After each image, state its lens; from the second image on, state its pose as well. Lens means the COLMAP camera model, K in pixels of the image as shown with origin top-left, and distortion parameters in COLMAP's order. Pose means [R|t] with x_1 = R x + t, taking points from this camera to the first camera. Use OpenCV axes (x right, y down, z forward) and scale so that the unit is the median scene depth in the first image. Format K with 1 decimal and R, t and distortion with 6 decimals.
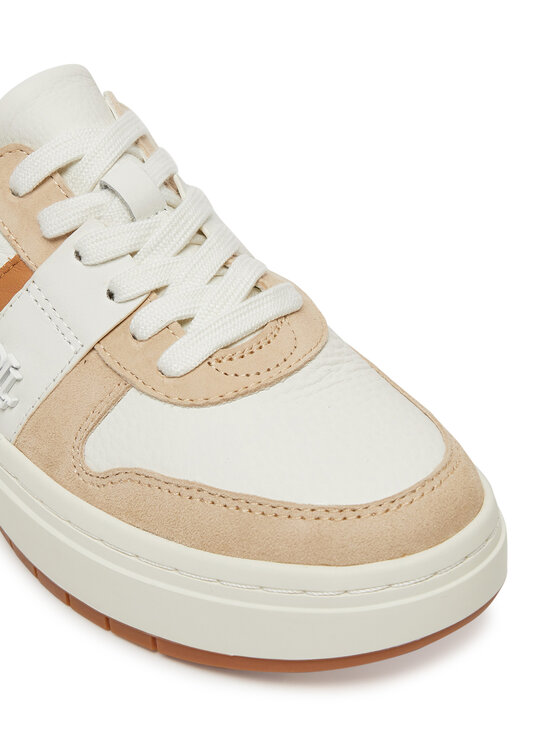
lens RADIAL K [[1487.5, 0, 280.3], [0, 1487.5, 372.6], [0, 0, 1]] dist [-0.046279, 0.000000]
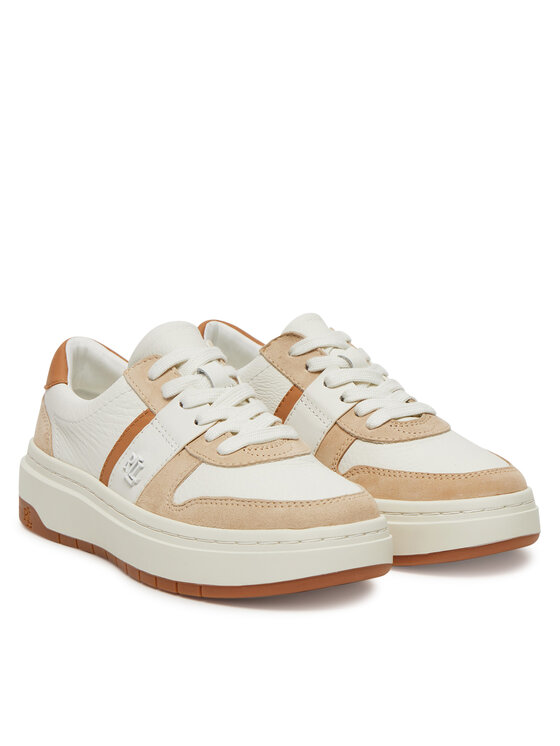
lens RADIAL K [[2207.9, 0, 279.9], [0, 2207.9, 372.9], [0, 0, 1]] dist [-0.107588, 0.000000]
pose [[0.993190, 0.045982, -0.107052, 0.286018], [-0.084487, 0.916935, -0.389990, 0.970168], [0.080227, 0.396378, 0.914575, -1.562258]]
